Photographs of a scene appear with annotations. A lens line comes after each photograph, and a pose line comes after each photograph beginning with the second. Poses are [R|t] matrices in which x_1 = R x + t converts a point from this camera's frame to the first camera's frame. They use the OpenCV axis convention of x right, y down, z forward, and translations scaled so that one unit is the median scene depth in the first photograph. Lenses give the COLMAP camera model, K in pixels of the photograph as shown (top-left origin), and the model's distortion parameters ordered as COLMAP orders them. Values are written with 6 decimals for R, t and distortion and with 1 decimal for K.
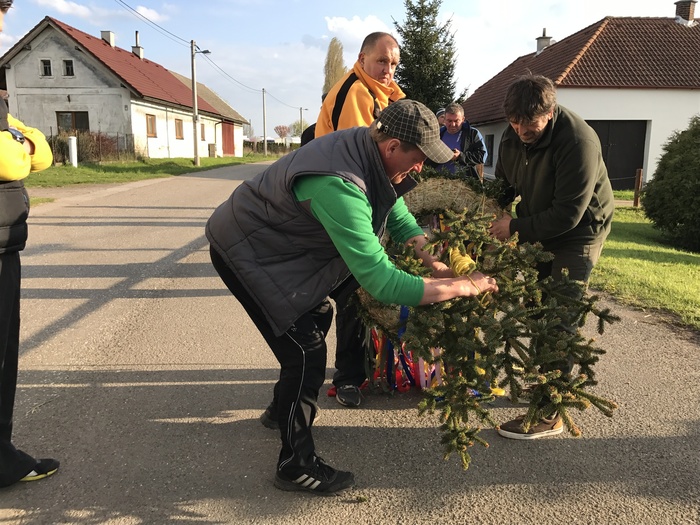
lens RADIAL K [[599.8, 0, 350.0], [0, 599.8, 262.5], [0, 0, 1]] dist [-0.005292, 0.012715]
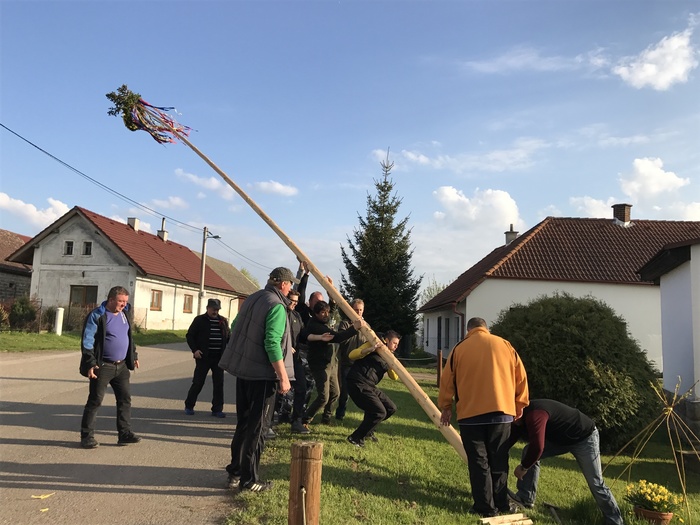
lens RADIAL K [[612.3, 0, 350.0], [0, 612.3, 262.5], [0, 0, 1]] dist [0.007386, -0.004146]
pose [[0.995324, 0.025624, -0.093127, 0.136445], [-0.051351, 0.956998, -0.285513, 0.008086], [0.081806, 0.288960, 0.953840, -0.062846]]
